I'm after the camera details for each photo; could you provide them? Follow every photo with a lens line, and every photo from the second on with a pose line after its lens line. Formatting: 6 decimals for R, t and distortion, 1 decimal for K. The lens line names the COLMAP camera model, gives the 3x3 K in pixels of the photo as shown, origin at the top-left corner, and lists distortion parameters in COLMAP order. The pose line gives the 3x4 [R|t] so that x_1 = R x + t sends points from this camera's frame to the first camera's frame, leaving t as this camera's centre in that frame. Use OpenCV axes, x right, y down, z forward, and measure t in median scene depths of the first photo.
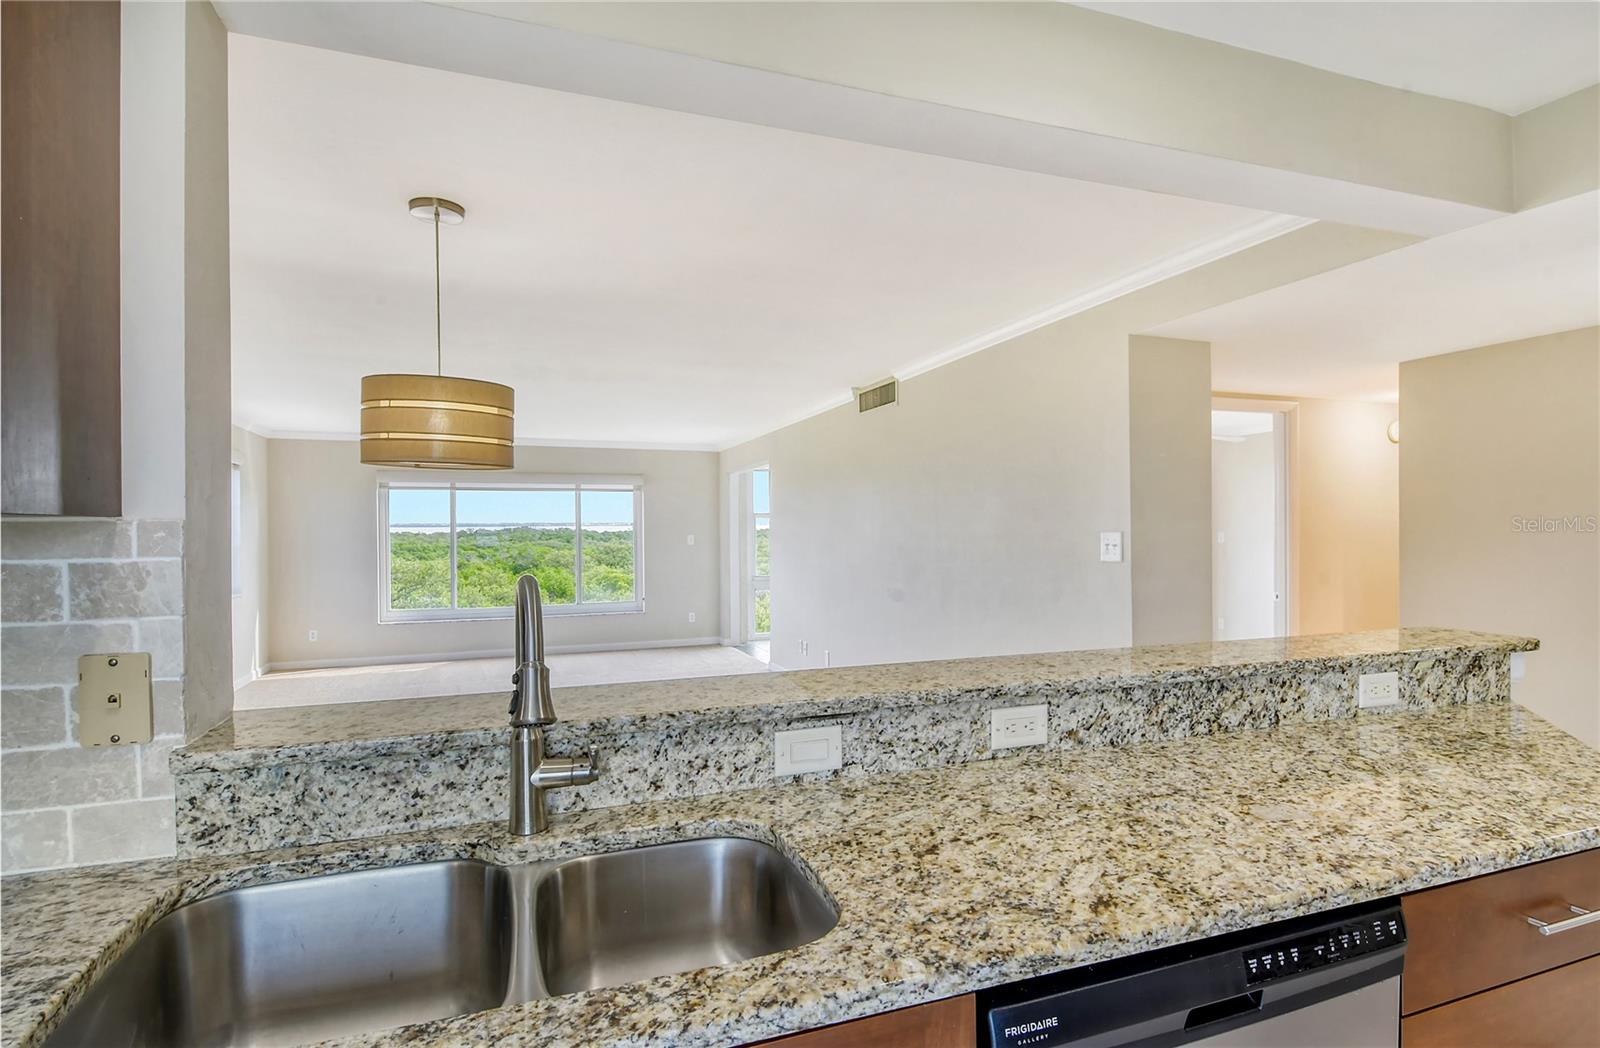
lens RADIAL K [[854.3, 0, 846.6], [0, 854.3, 537.5], [0, 0, 1]] dist [0.020973, -0.012510]
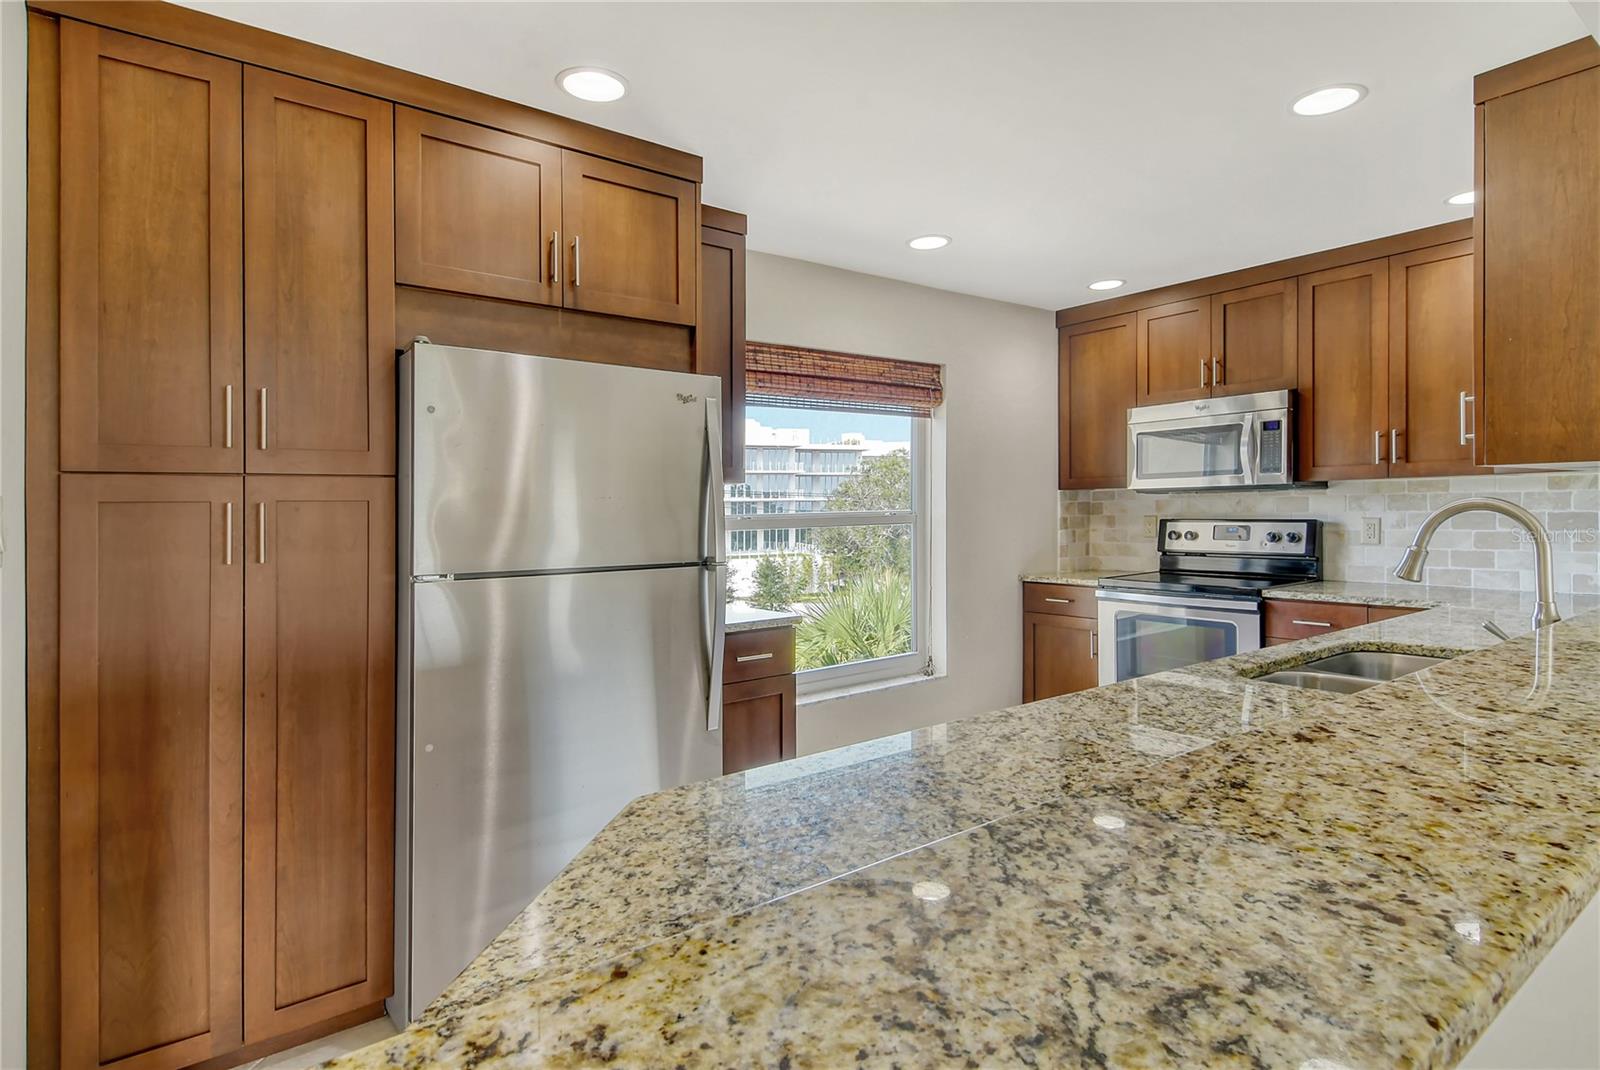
lens RADIAL K [[855.9, 0, 803.1], [0, 855.9, 515.1], [0, 0, 1]] dist [0.027423, -0.023711]
pose [[-0.962747, 0.018846, -0.269747, 0.988019], [0.012650, 0.999615, 0.024689, 0.017366], [0.270109, 0.020357, -0.962615, 1.758957]]
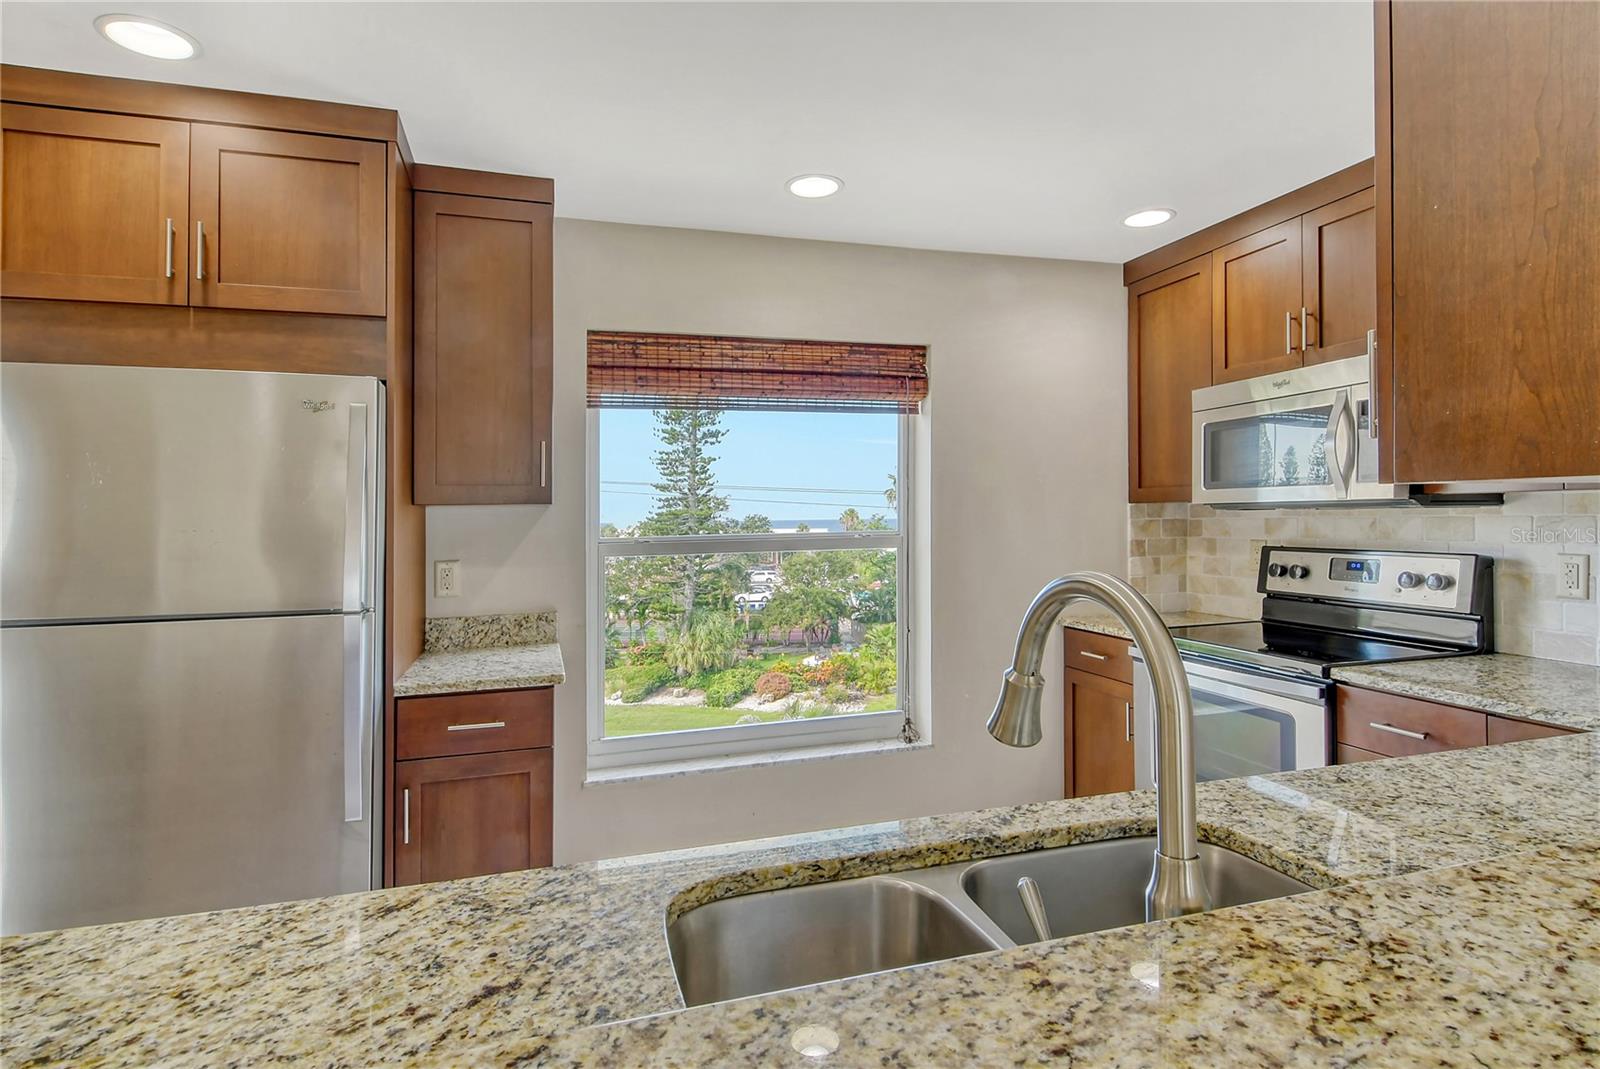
lens RADIAL K [[855.9, 0, 813.1], [0, 855.9, 505.9], [0, 0, 1]] dist [0.027423, -0.023711]
pose [[-0.996677, 0.016736, 0.079714, -0.176785], [0.017405, 0.999819, 0.007707, -0.013405], [-0.079571, 0.009069, -0.996788, 1.357267]]
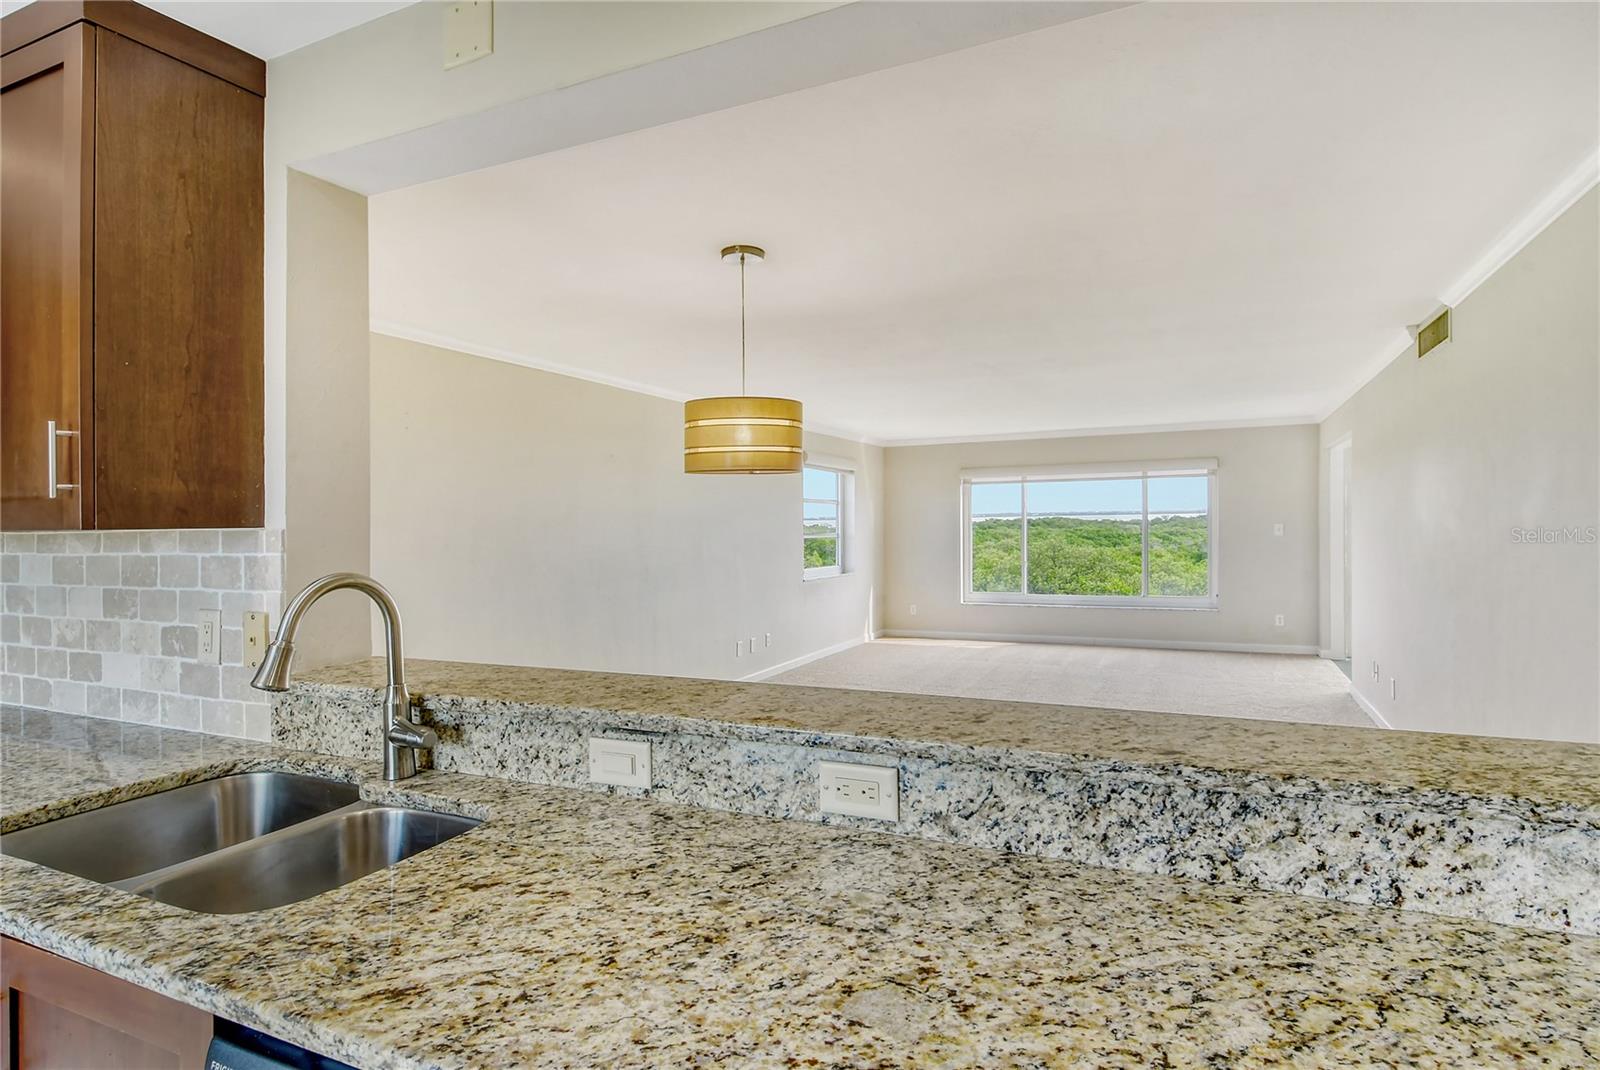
lens RADIAL K [[855.9, 0, 820.5], [0, 855.9, 514.9], [0, 0, 1]] dist [0.027423, -0.023711]
pose [[0.691979, -0.011393, -0.721828, 0.849590], [0.003729, 0.999919, -0.012207, -0.019592], [0.721908, 0.005756, 0.691965, 0.508086]]
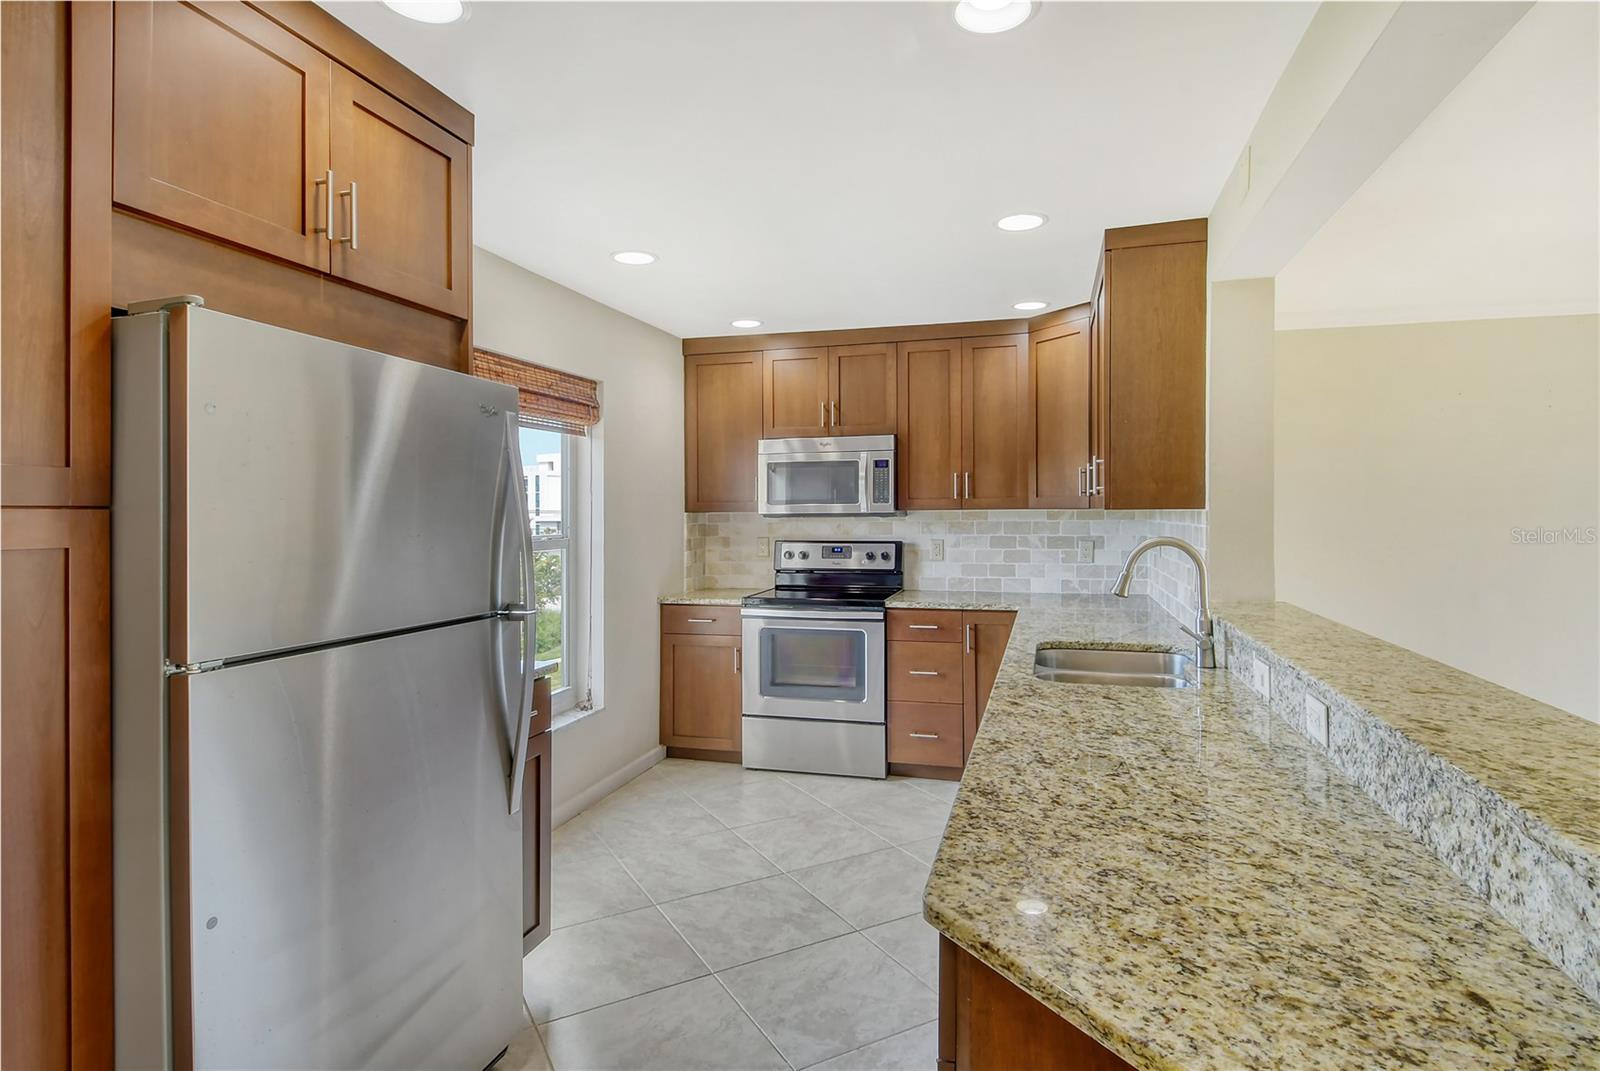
lens RADIAL K [[855.9, 0, 822.3], [0, 855.9, 521.6], [0, 0, 1]] dist [0.027423, -0.023711]
pose [[-0.599463, 0.014547, -0.800270, 1.555036], [-0.006834, 0.999705, 0.023292, -0.034066], [0.800373, 0.019432, -0.599187, 1.308513]]
